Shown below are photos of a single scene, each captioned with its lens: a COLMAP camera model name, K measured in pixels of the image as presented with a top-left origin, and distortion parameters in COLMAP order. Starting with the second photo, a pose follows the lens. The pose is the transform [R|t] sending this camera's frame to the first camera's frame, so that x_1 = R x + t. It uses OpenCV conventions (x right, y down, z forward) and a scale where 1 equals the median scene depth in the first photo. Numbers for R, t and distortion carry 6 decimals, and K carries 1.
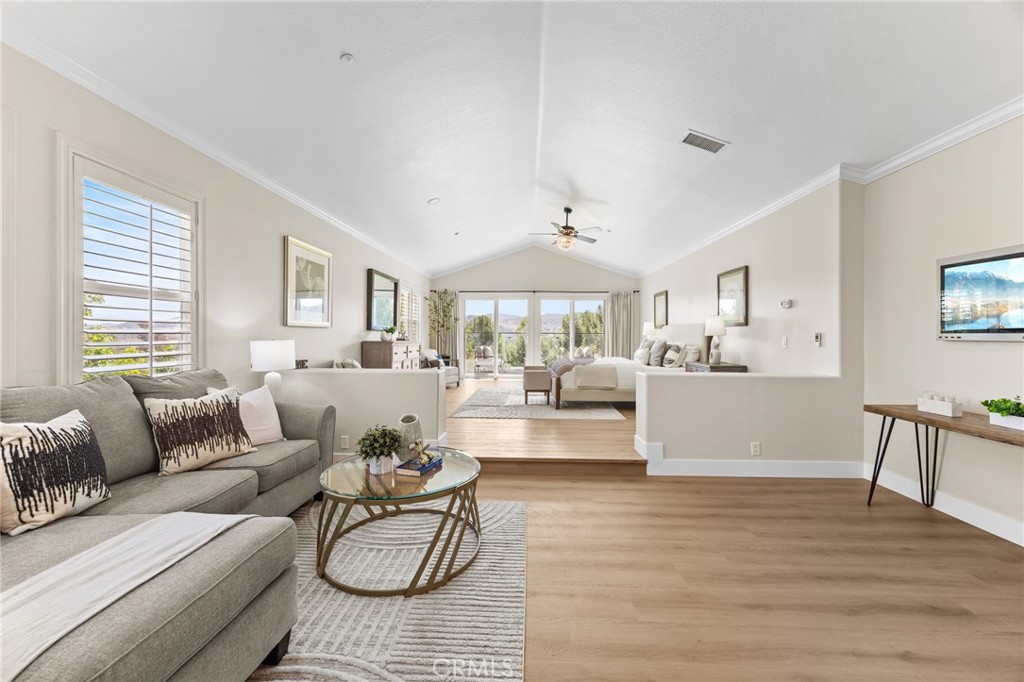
lens RADIAL K [[393.9, 0, 513.8], [0, 393.9, 333.9], [0, 0, 1]] dist [-0.001781, -0.000096]
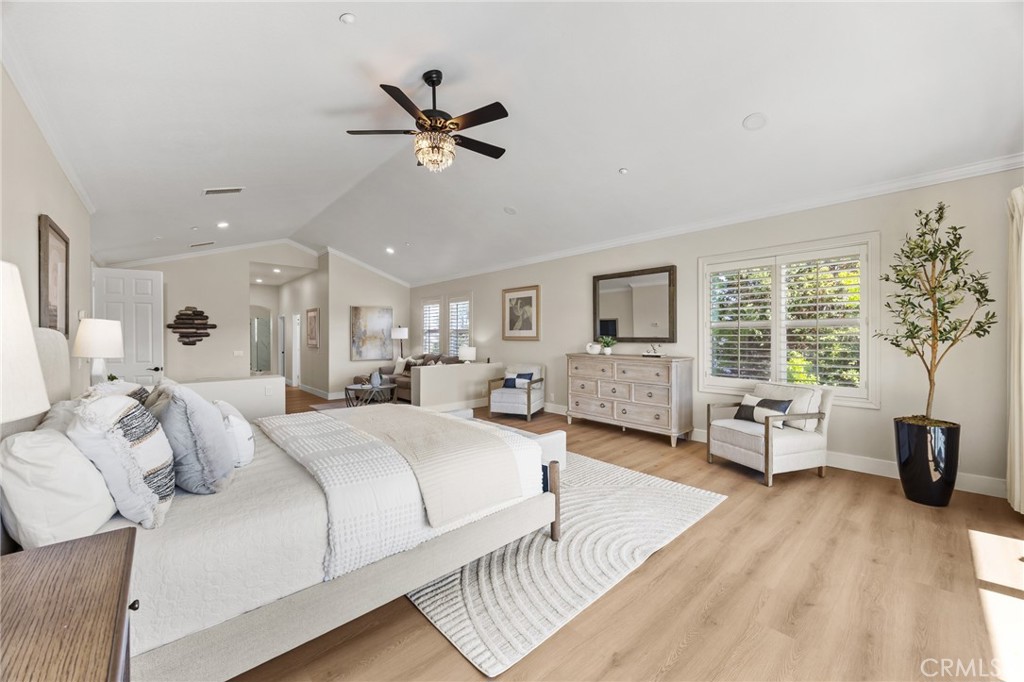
lens RADIAL K [[387.6, 0, 516.7], [0, 387.6, 337.4], [0, 0, 1]] dist [-0.003247, -0.000351]
pose [[-0.704060, -0.001013, -0.710140, 0.443101], [0.001292, 0.999996, -0.002707, -0.018591], [0.710139, -0.002823, -0.704056, 1.587546]]
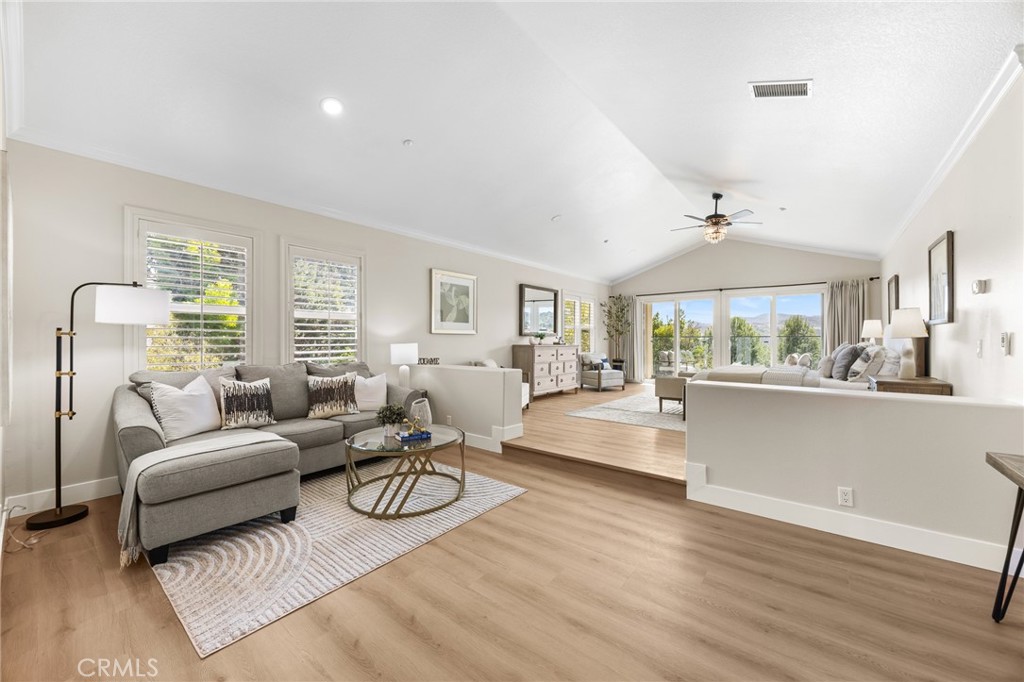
lens RADIAL K [[387.6, 0, 516.7], [0, 387.6, 337.4], [0, 0, 1]] dist [-0.003247, -0.000351]
pose [[0.808157, -0.007689, -0.588916, 0.325461], [0.005984, 0.999970, -0.004844, 0.001871], [0.588936, 0.000391, 0.808179, 0.049606]]
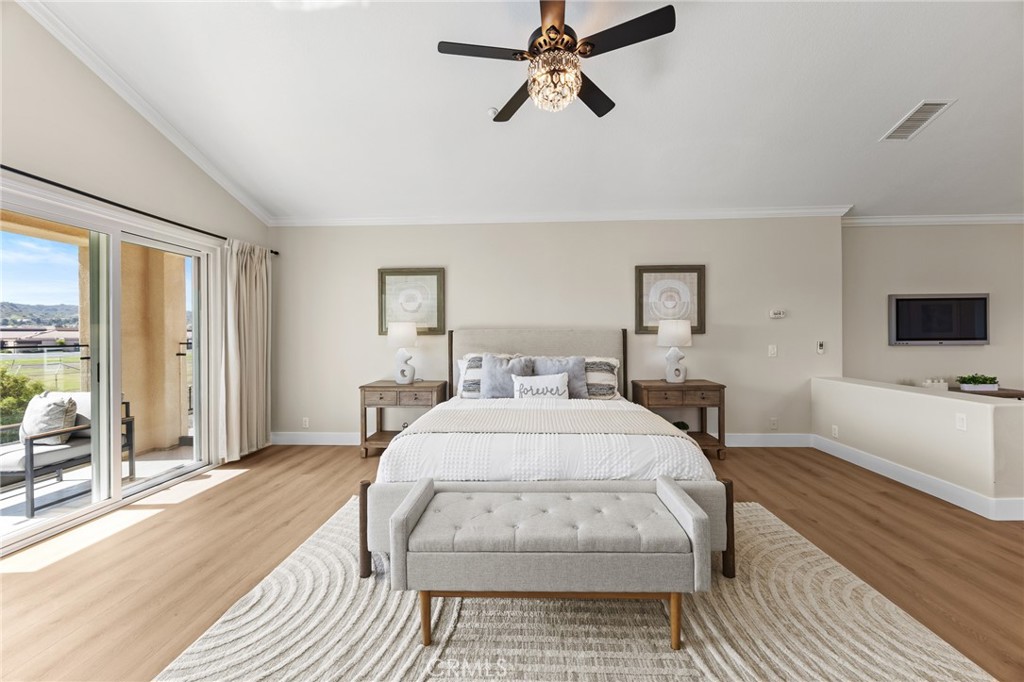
lens RADIAL K [[388.6, 0, 522.7], [0, 388.6, 335.4], [0, 0, 1]] dist [0.000228, -0.000023]
pose [[-0.014203, -0.006641, 0.999877, -0.227027], [0.006794, 0.999954, 0.006738, -0.021610], [-0.999876, 0.006889, -0.014157, 1.191101]]
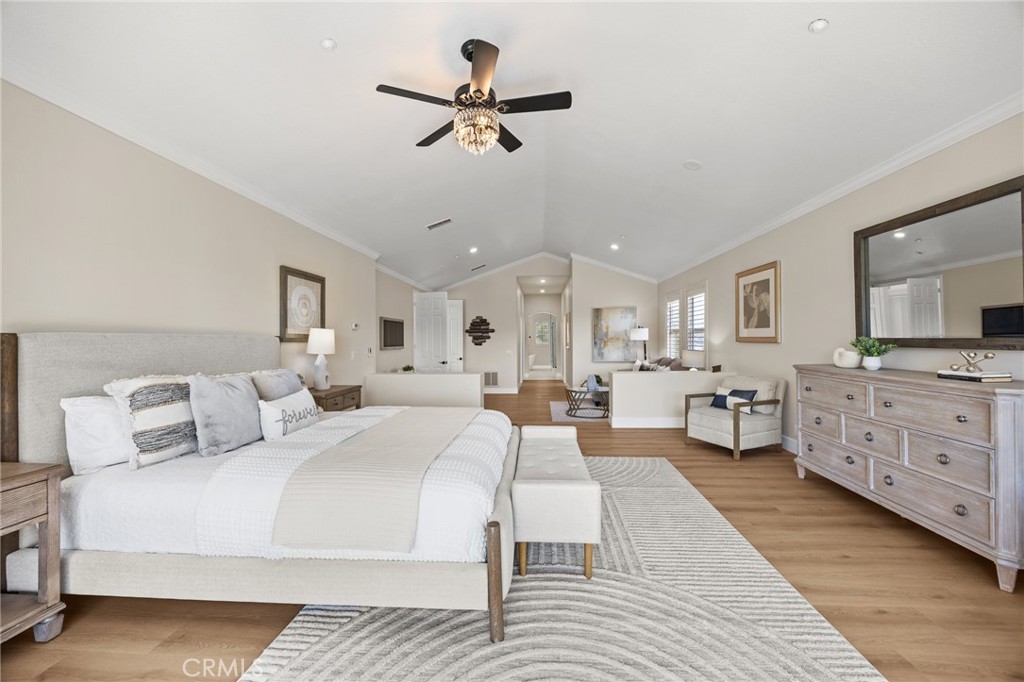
lens RADIAL K [[387.6, 0, 516.7], [0, 387.6, 337.4], [0, 0, 1]] dist [-0.003247, -0.000351]
pose [[-0.999814, 0.003490, 0.018973, 0.098657], [0.003364, 0.999972, -0.006668, -0.020114], [-0.018996, -0.006602, -0.999798, 1.606333]]
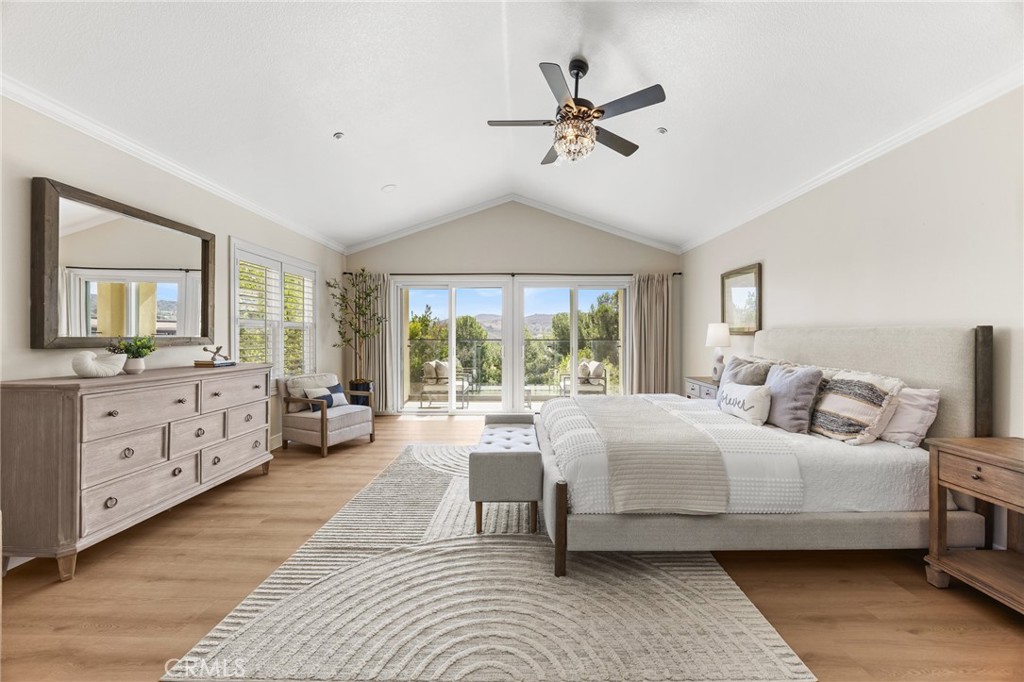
lens RADIAL K [[387.6, 0, 516.7], [0, 387.6, 337.4], [0, 0, 1]] dist [-0.003247, -0.000351]
pose [[0.999403, -0.004600, 0.034234, 0.061454], [0.004357, 0.999965, 0.007164, -0.021560], [-0.034265, -0.007010, 0.999388, 0.660196]]
